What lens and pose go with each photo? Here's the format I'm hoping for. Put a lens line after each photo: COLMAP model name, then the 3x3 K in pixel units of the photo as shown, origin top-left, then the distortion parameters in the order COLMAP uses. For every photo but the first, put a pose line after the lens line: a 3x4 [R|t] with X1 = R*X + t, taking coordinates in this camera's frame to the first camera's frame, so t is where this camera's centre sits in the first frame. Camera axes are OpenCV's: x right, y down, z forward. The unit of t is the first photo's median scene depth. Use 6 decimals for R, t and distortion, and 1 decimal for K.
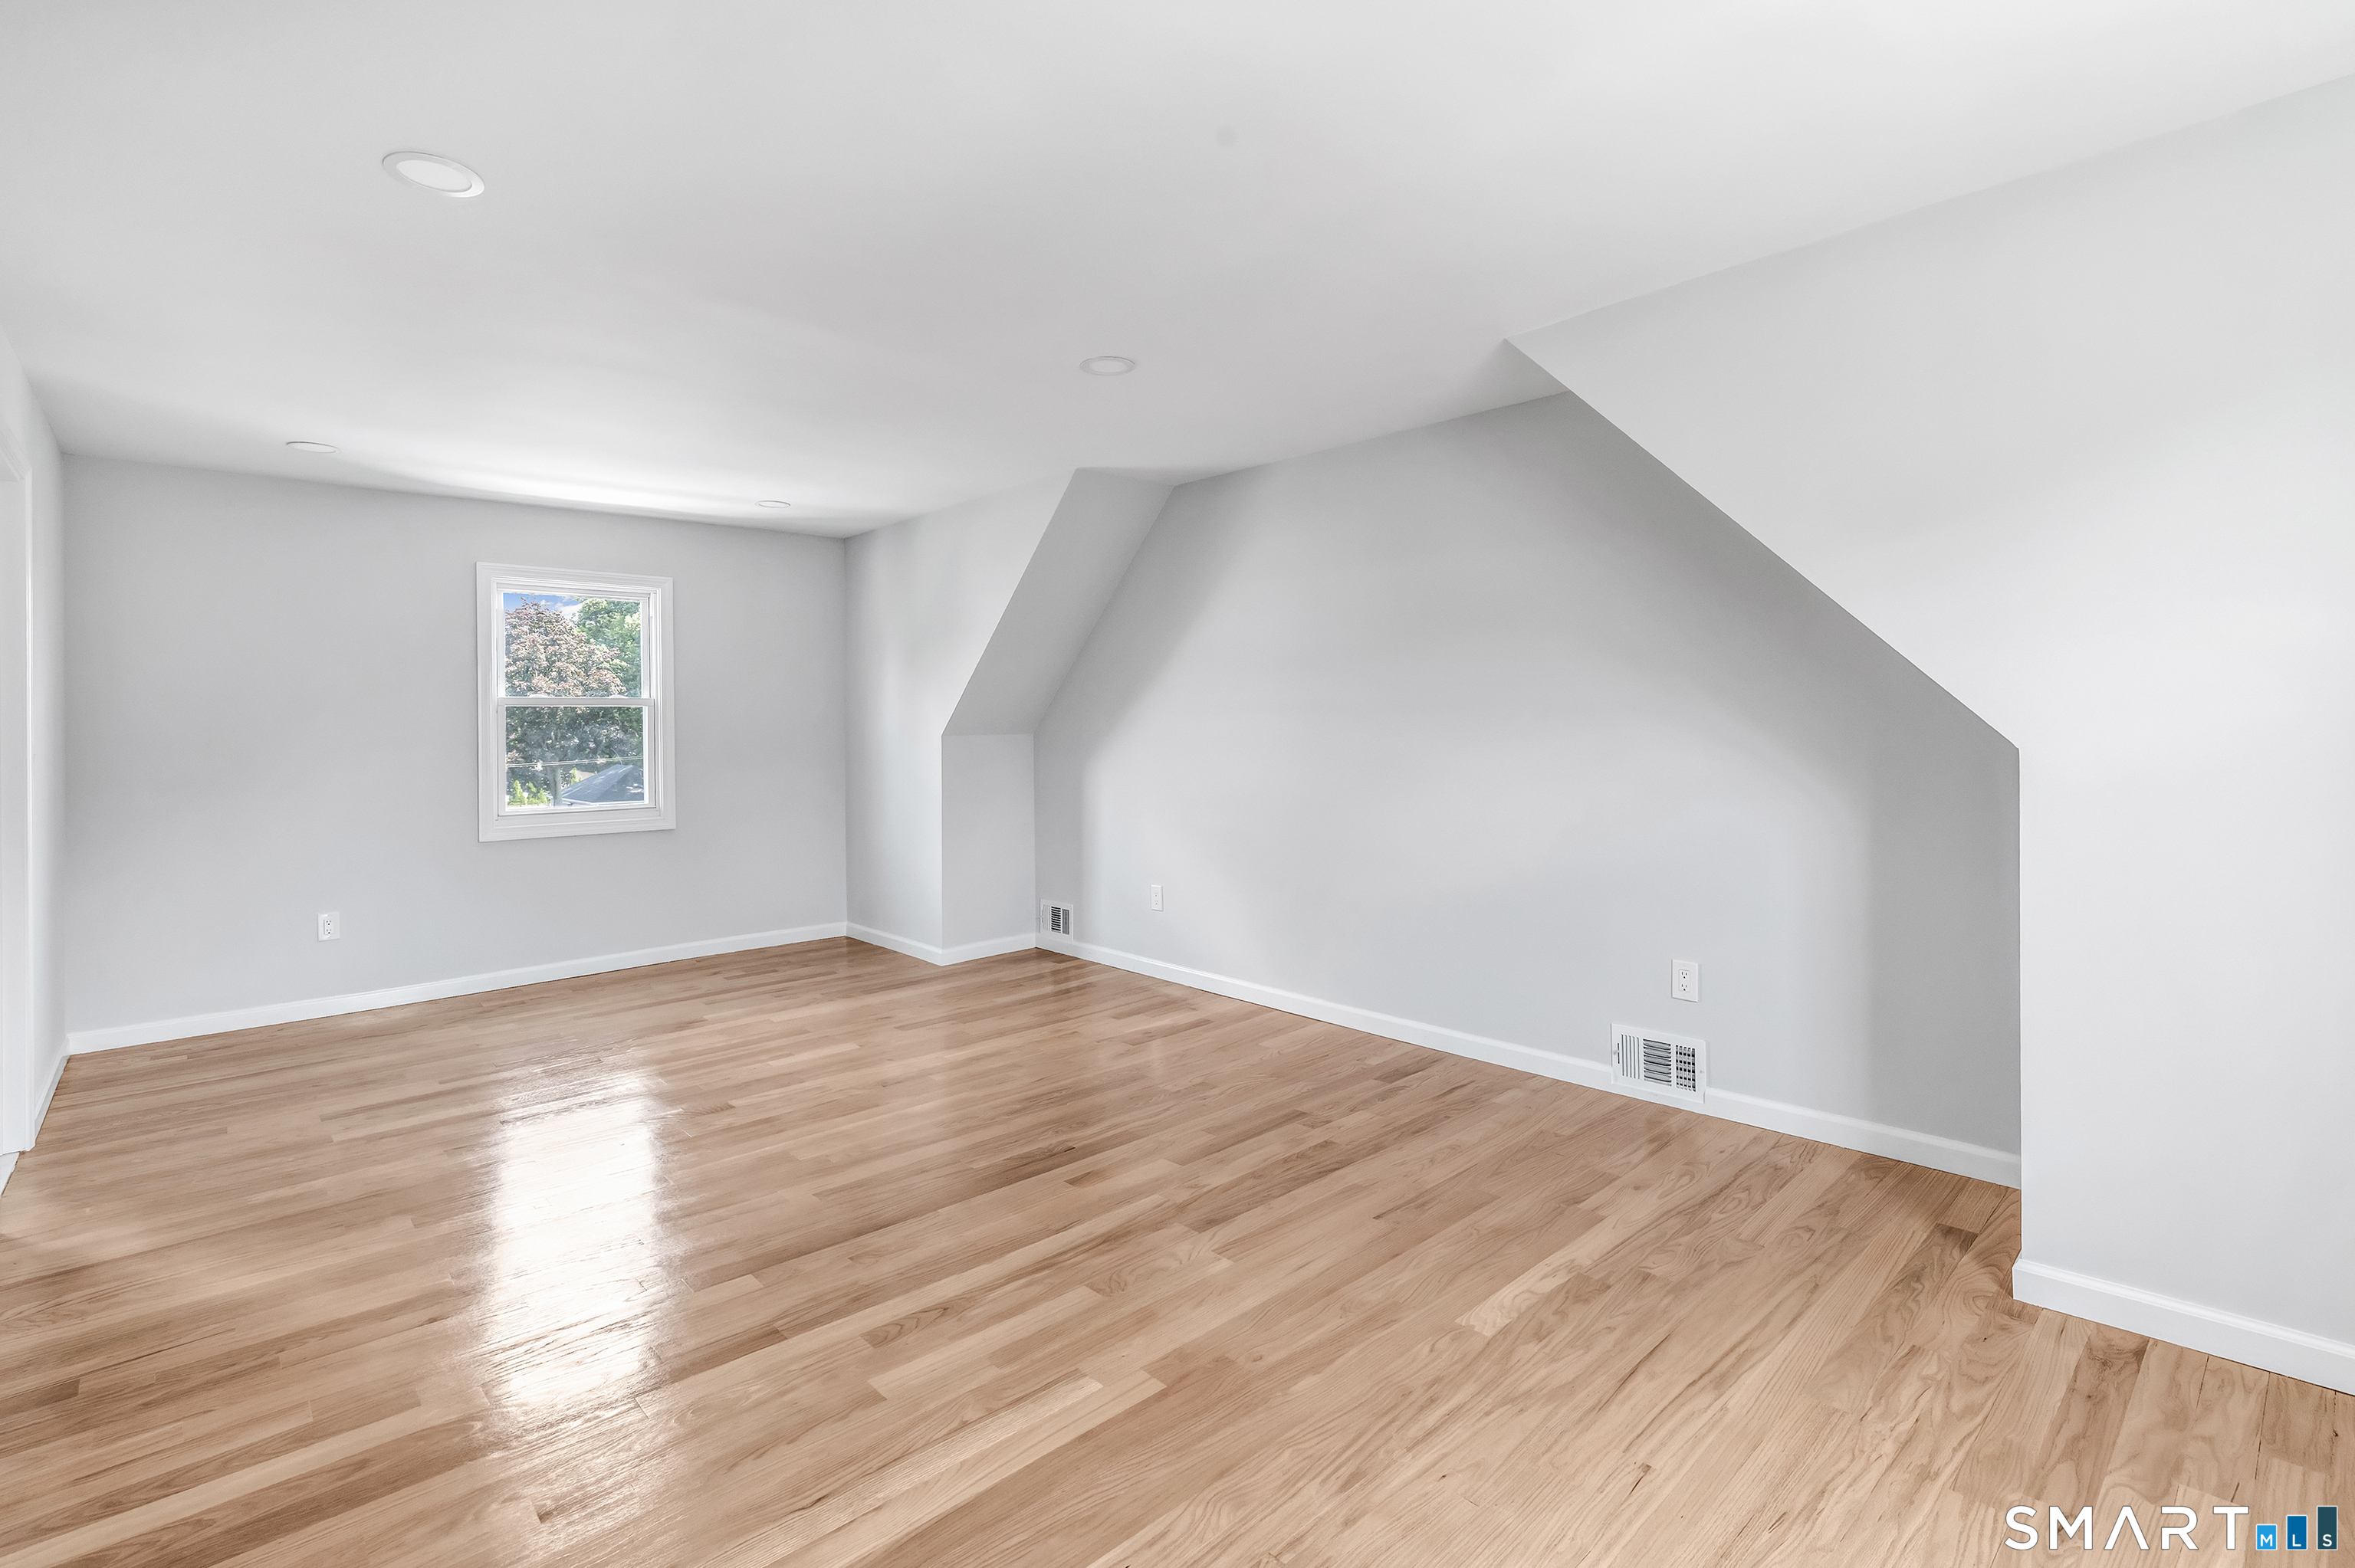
lens RADIAL K [[1073.8, 0, 1223.0], [0, 1073.8, 730.3], [0, 0, 1]] dist [-0.000608, 0.000457]
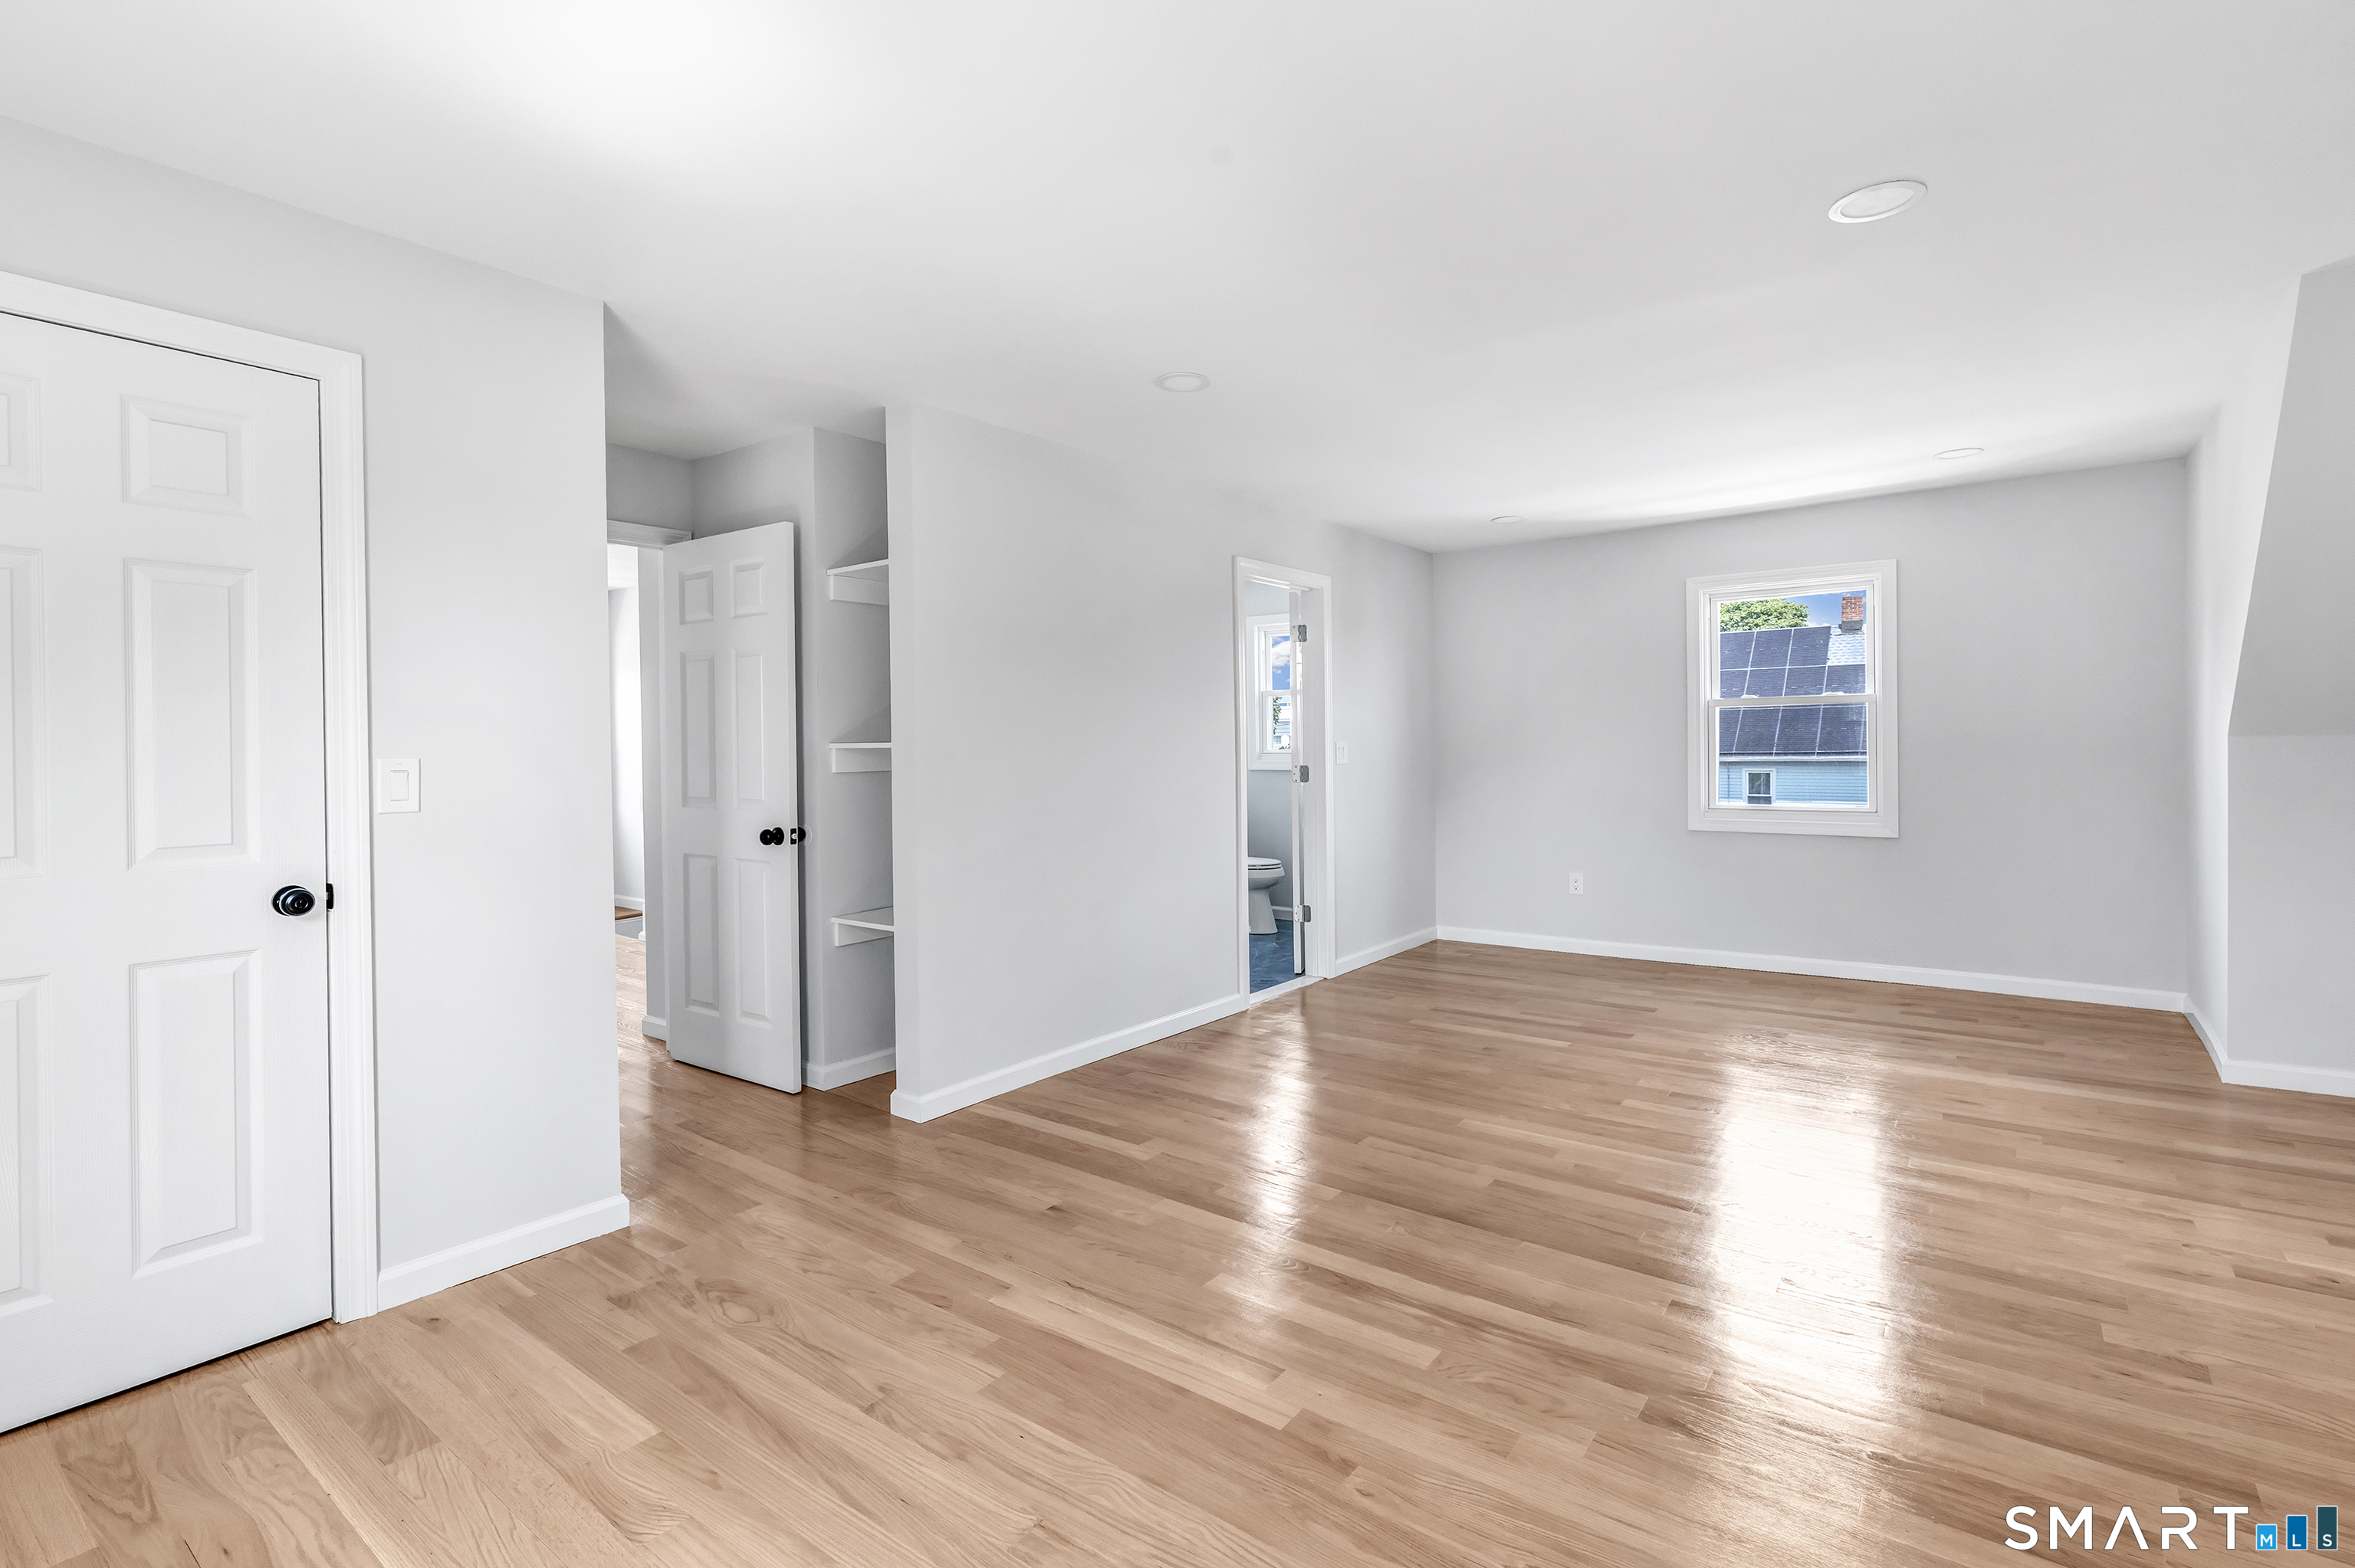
lens RADIAL K [[1073.8, 0, 1159.6], [0, 1073.8, 747.6], [0, 0, 1]] dist [-0.000608, 0.000457]
pose [[0.166620, 0.017022, -0.985874, 0.584691], [0.007626, 0.999799, 0.018552, -0.012087], [0.985992, -0.010609, 0.166456, 0.499413]]
